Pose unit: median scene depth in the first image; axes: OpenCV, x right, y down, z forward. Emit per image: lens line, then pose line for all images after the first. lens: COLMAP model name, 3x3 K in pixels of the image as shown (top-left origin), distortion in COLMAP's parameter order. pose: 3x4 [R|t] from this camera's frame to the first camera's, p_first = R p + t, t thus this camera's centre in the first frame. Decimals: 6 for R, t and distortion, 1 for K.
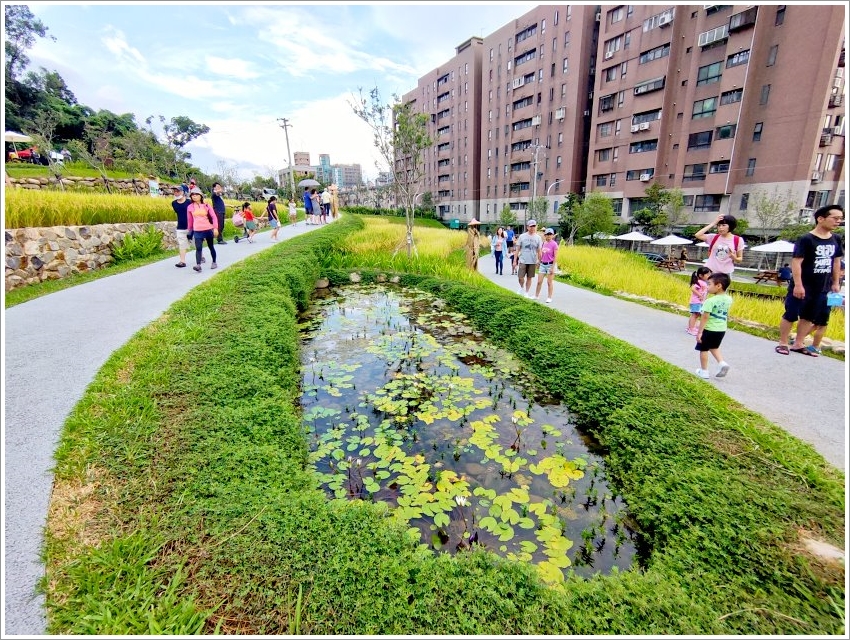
lens RADIAL K [[401.3, 0, 426.9], [0, 401.3, 319.5], [0, 0, 1]] dist [0.003421, 0.000414]
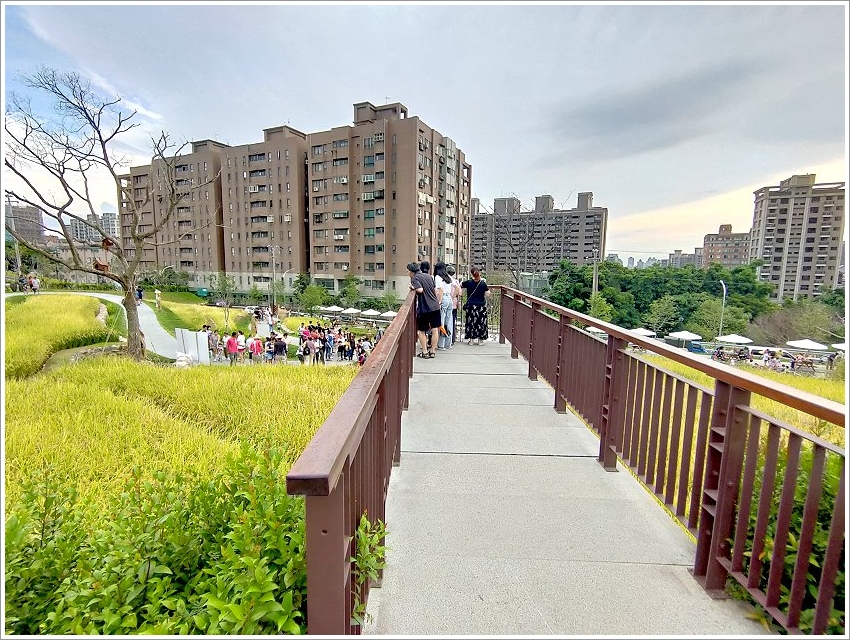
lens RADIAL K [[401.3, 0, 425.4], [0, 401.3, 315.9], [0, 0, 1]] dist [0.003421, 0.000414]
pose [[0.815713, -0.042733, 0.576876, -0.107060], [0.126475, 0.986314, -0.105776, 0.039181], [-0.564460, 0.159244, 0.809954, -0.379336]]
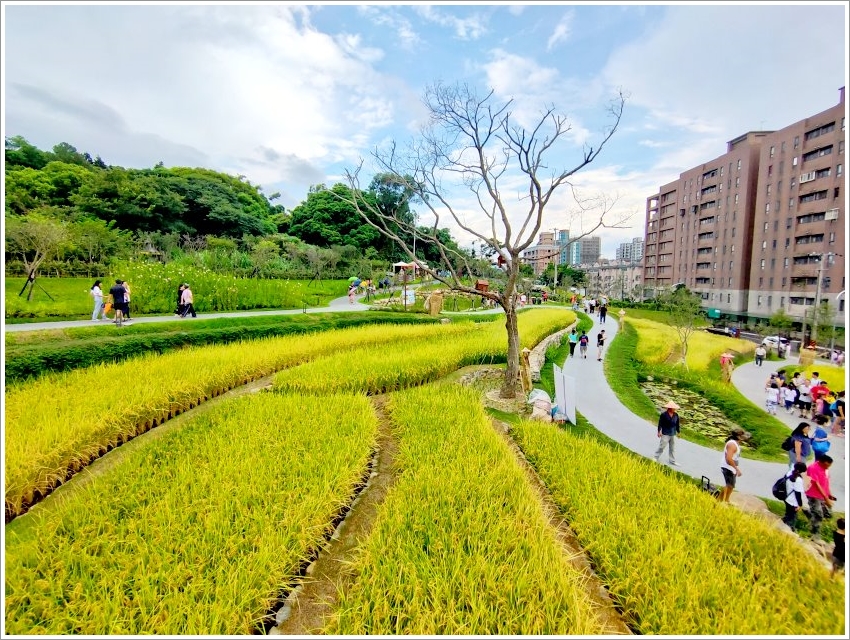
lens RADIAL K [[401.7, 0, 419.1], [0, 401.7, 313.8], [0, 0, 1]] dist [0.008989, 0.002173]
pose [[0.845011, 0.068049, -0.530401, -0.022559], [-0.159695, 0.978721, -0.128853, 0.004428], [0.510346, 0.193585, 0.837897, -0.265256]]
